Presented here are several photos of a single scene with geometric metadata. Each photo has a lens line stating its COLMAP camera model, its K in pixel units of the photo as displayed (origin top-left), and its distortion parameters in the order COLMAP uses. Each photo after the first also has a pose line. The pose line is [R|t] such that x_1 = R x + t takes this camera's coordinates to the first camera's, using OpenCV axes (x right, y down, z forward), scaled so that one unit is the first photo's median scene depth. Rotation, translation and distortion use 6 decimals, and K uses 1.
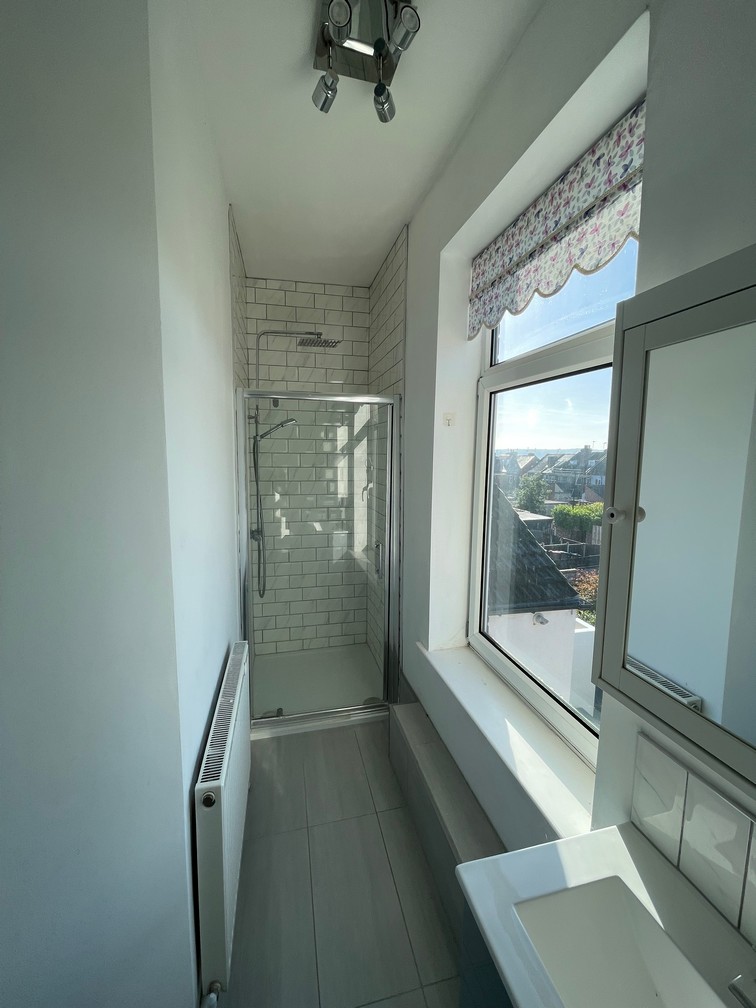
lens RADIAL K [[408.7, 0, 378.6], [0, 408.7, 498.5], [0, 0, 1]] dist [0.001490, -0.000113]
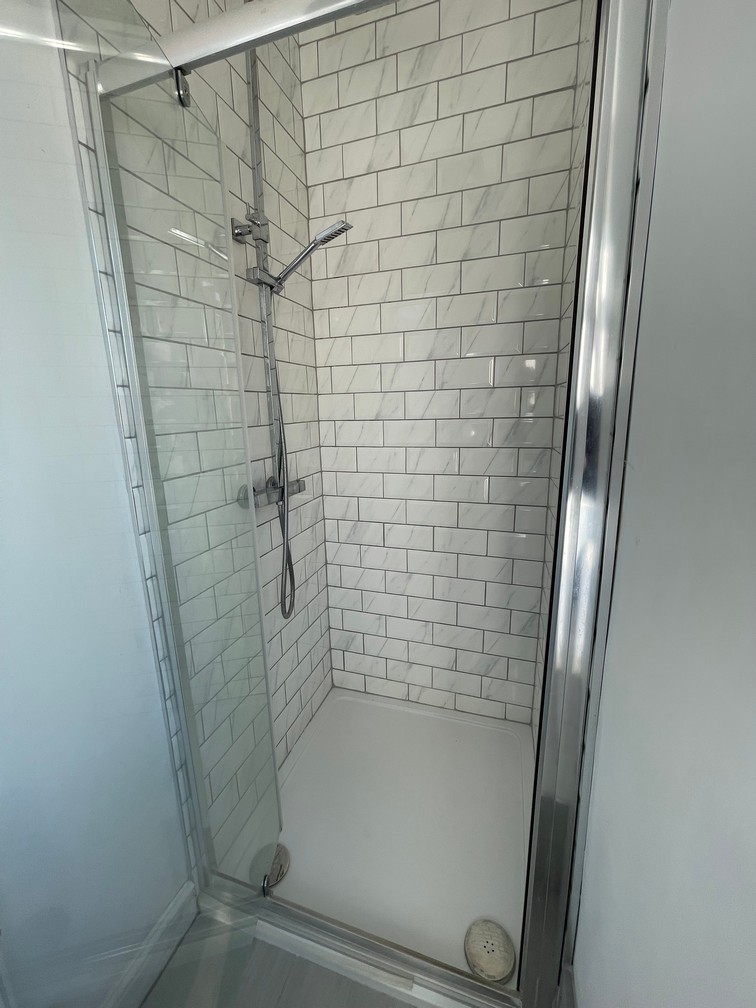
lens RADIAL K [[408.7, 0, 370.4], [0, 408.7, 497.9], [0, 0, 1]] dist [0.001490, -0.000113]
pose [[0.842507, 0.083857, -0.532118, 0.057535], [-0.023694, 0.992622, 0.118913, 0.031689], [0.538163, -0.087578, 0.838278, 0.632112]]
